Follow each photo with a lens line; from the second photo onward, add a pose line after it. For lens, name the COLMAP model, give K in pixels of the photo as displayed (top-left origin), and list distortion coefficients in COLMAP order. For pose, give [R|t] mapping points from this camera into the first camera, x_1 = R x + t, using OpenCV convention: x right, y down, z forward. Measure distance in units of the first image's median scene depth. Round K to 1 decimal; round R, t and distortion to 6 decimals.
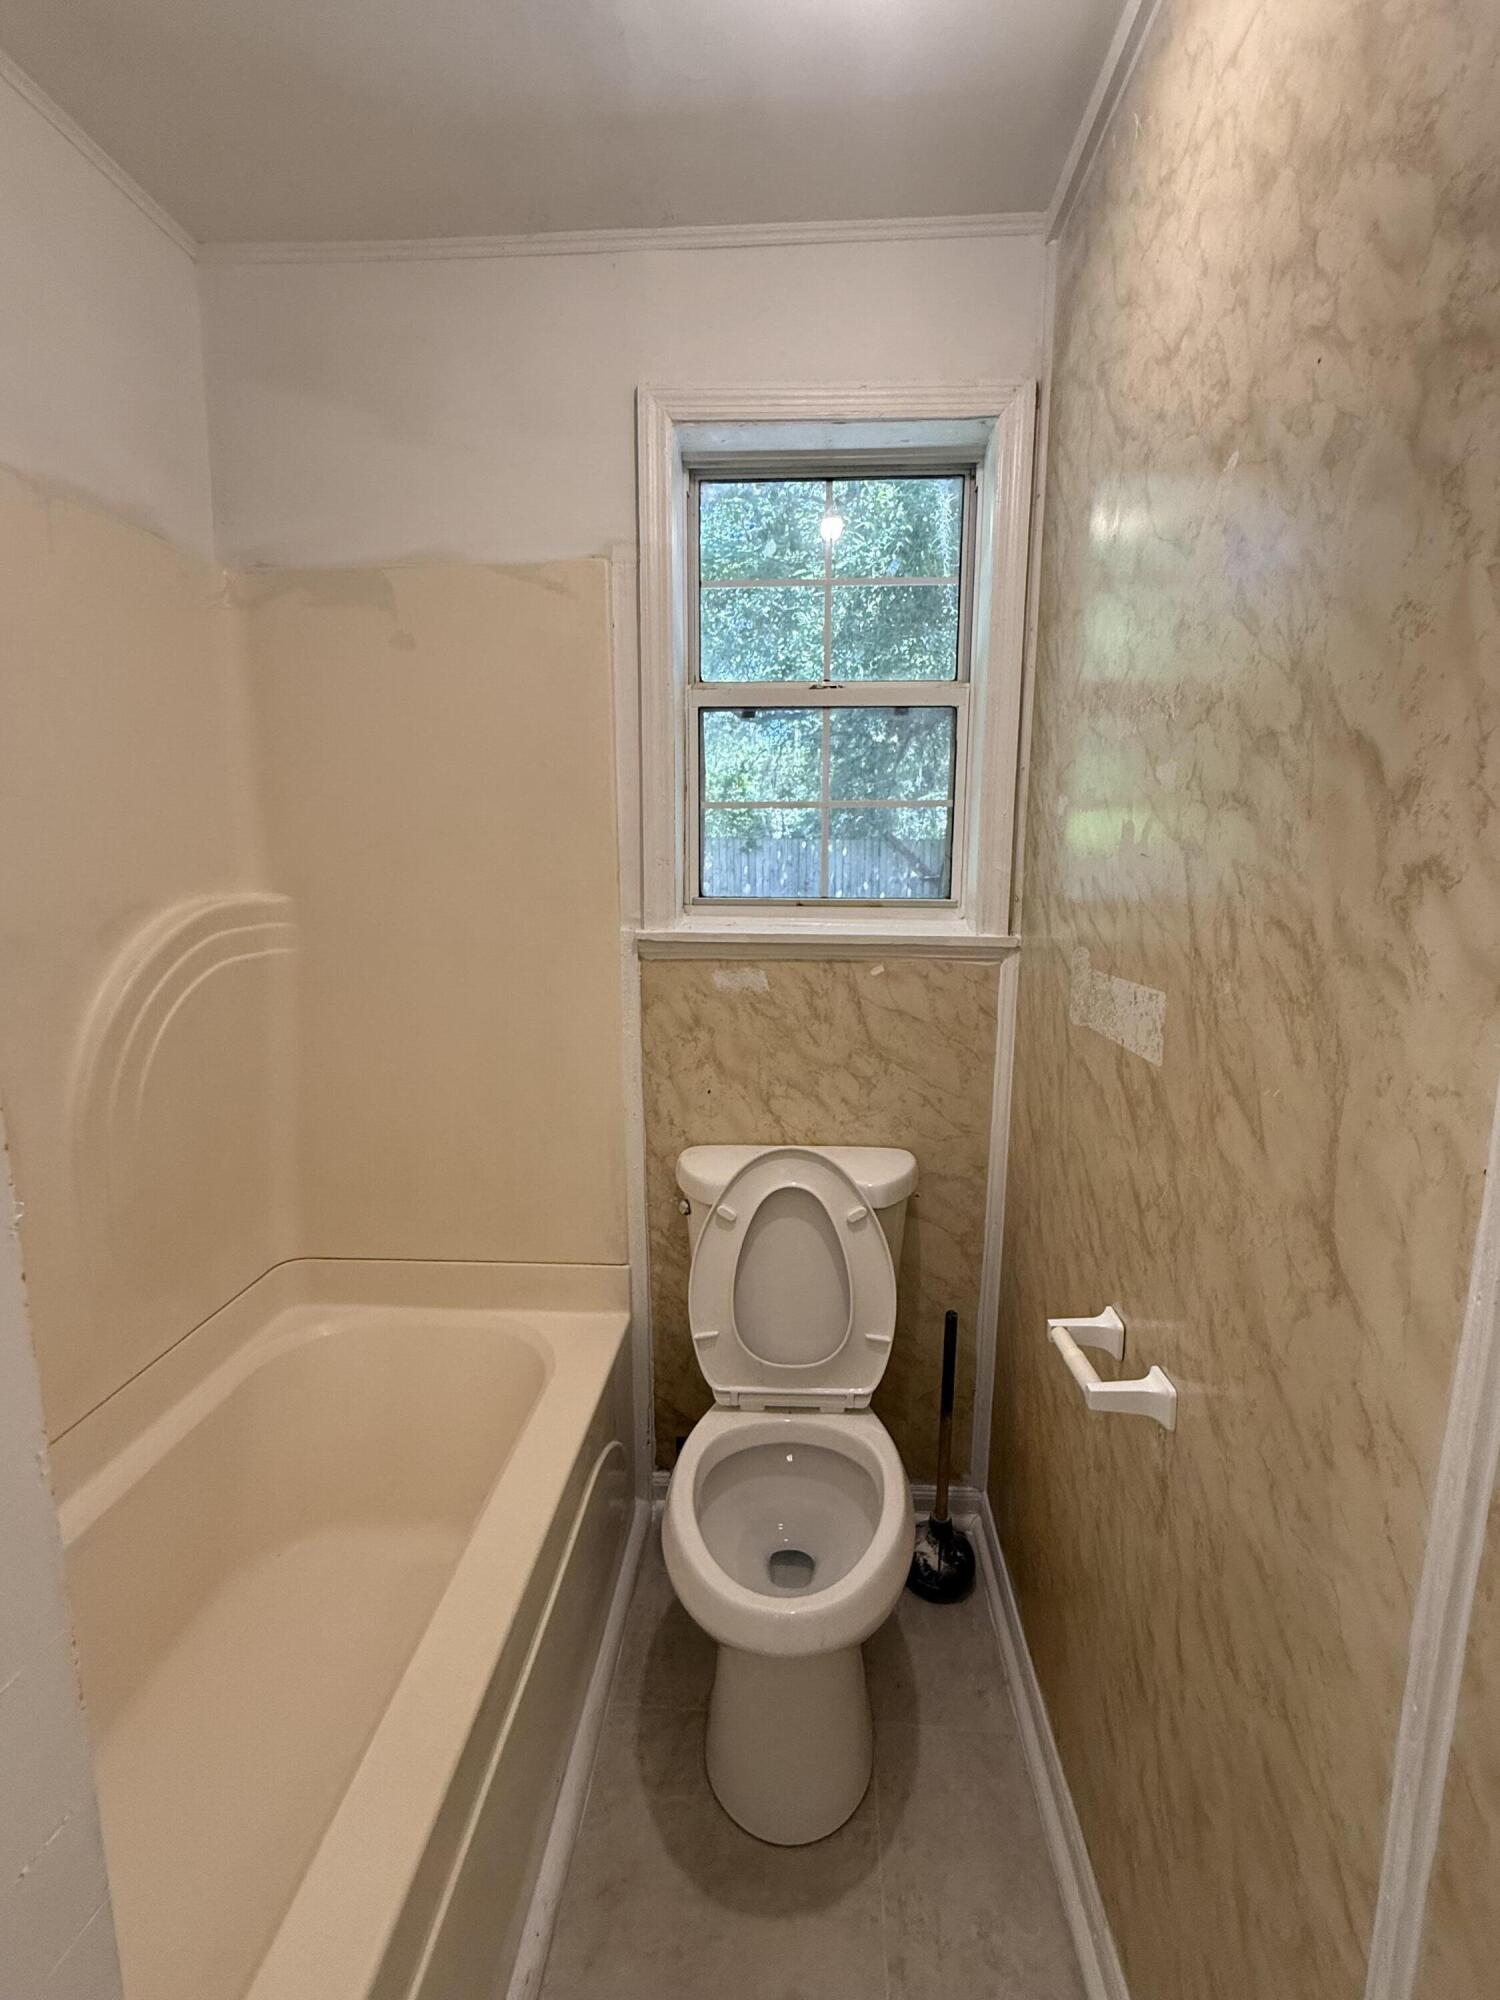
lens RADIAL K [[876.3, 0, 750.0], [0, 876.3, 1000.0], [0, 0, 1]] dist [-0.000197, -0.000012]
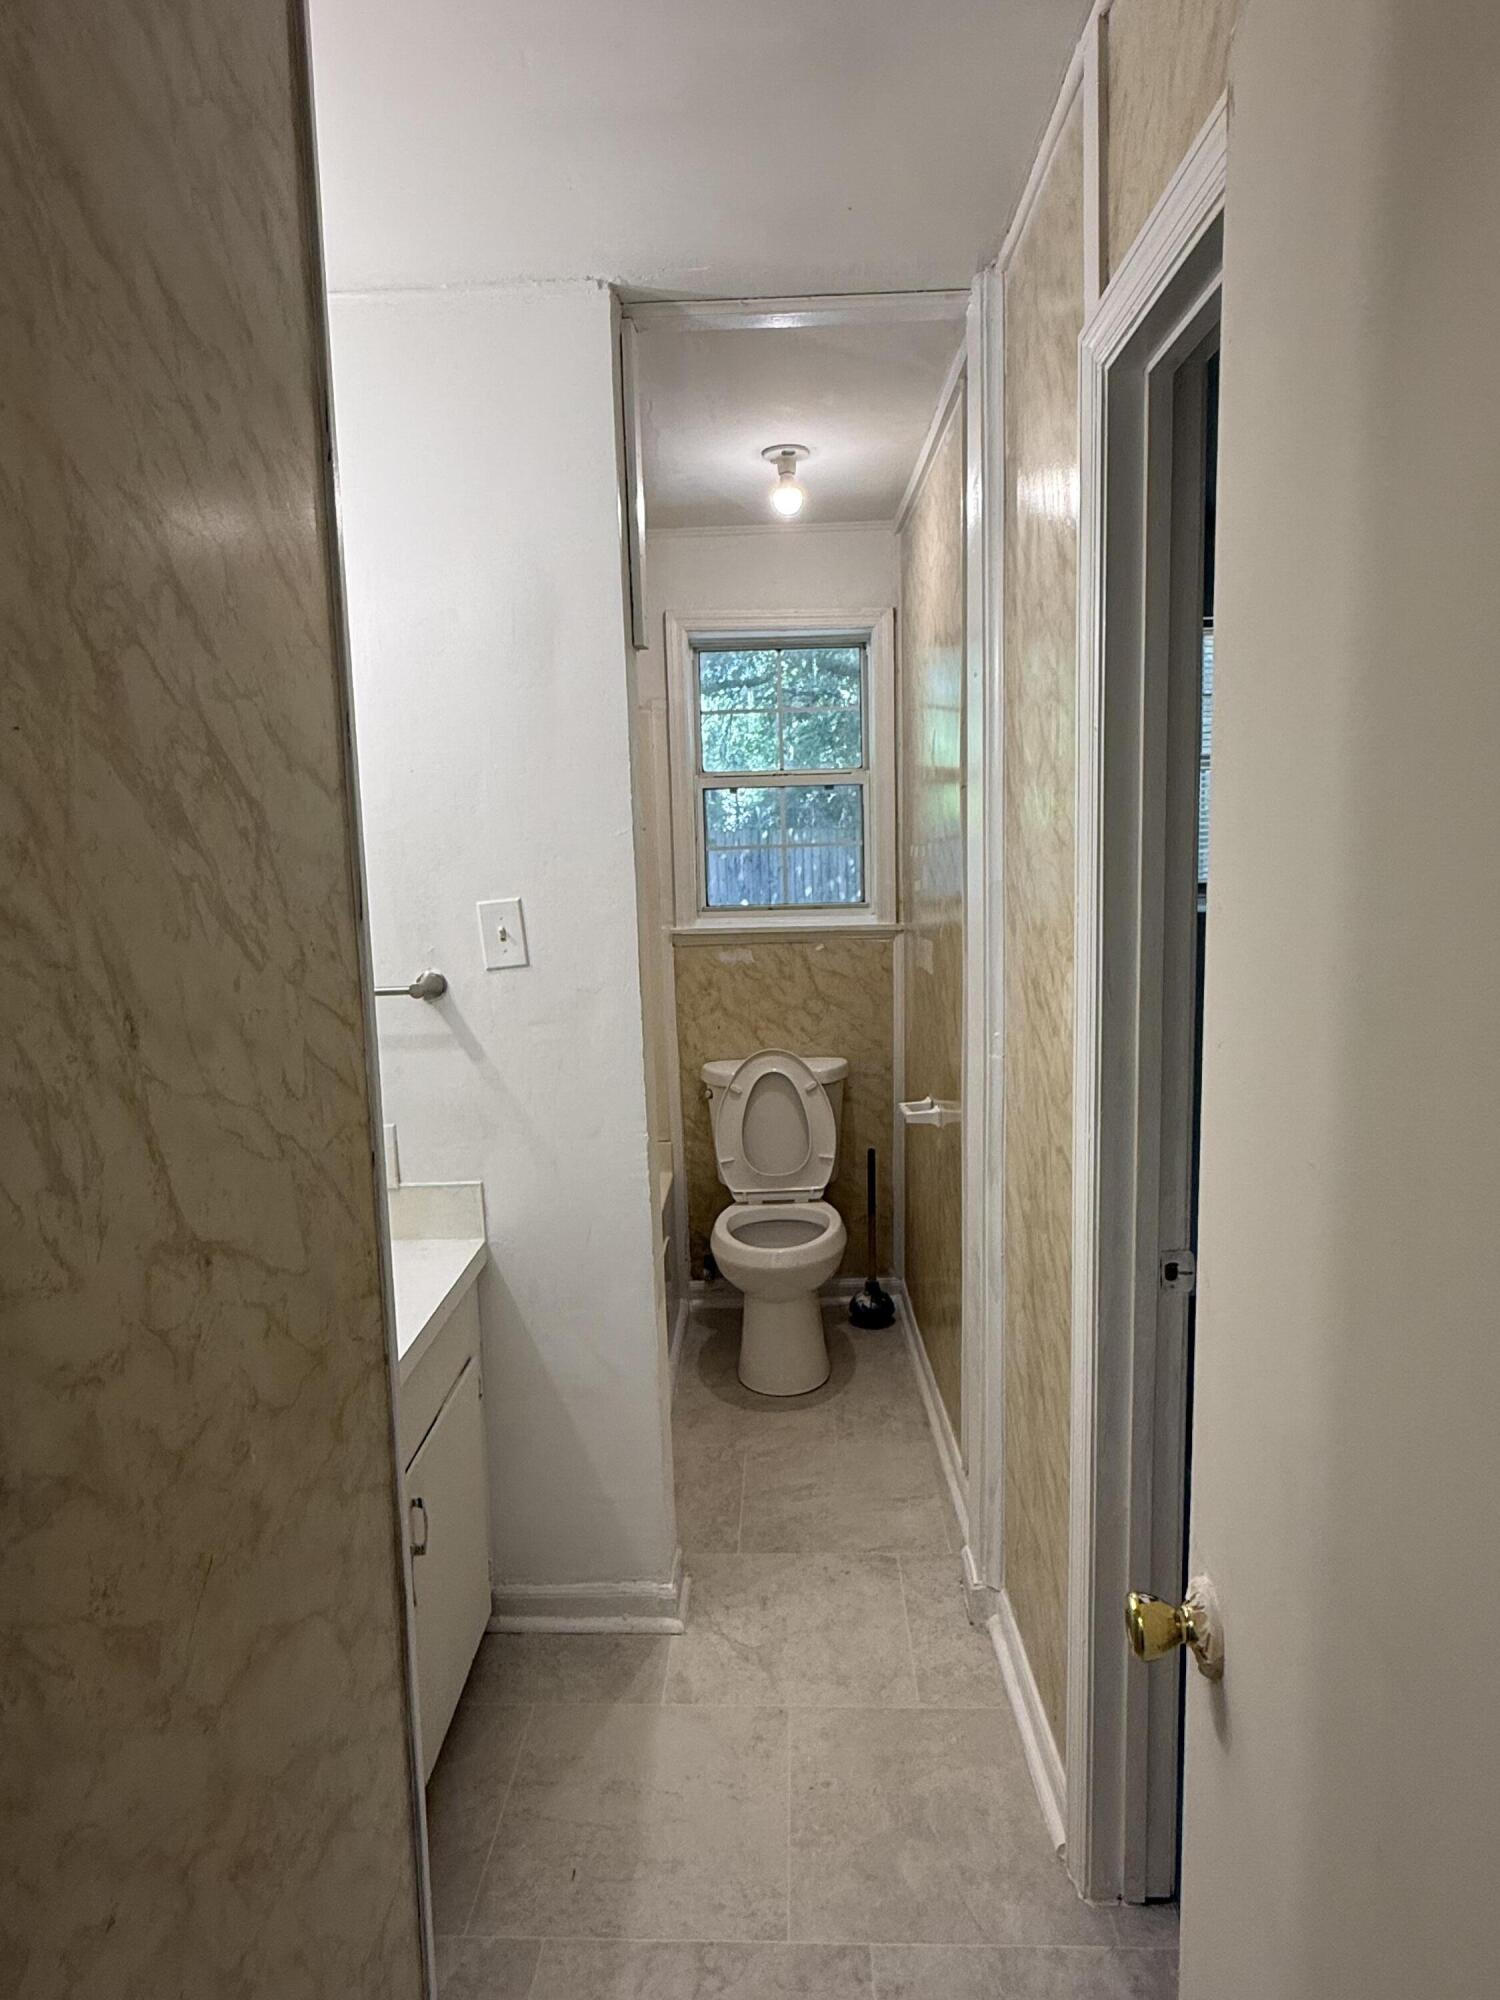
lens RADIAL K [[1146.8, 0, 750.0], [0, 1146.8, 1000.0], [0, 0, 1]] dist [-0.000738, -0.000096]
pose [[0.998322, -0.037731, 0.043935, -0.081797], [0.038899, 0.998904, -0.026035, 0.114048], [-0.042904, 0.027700, 0.998695, -1.121599]]
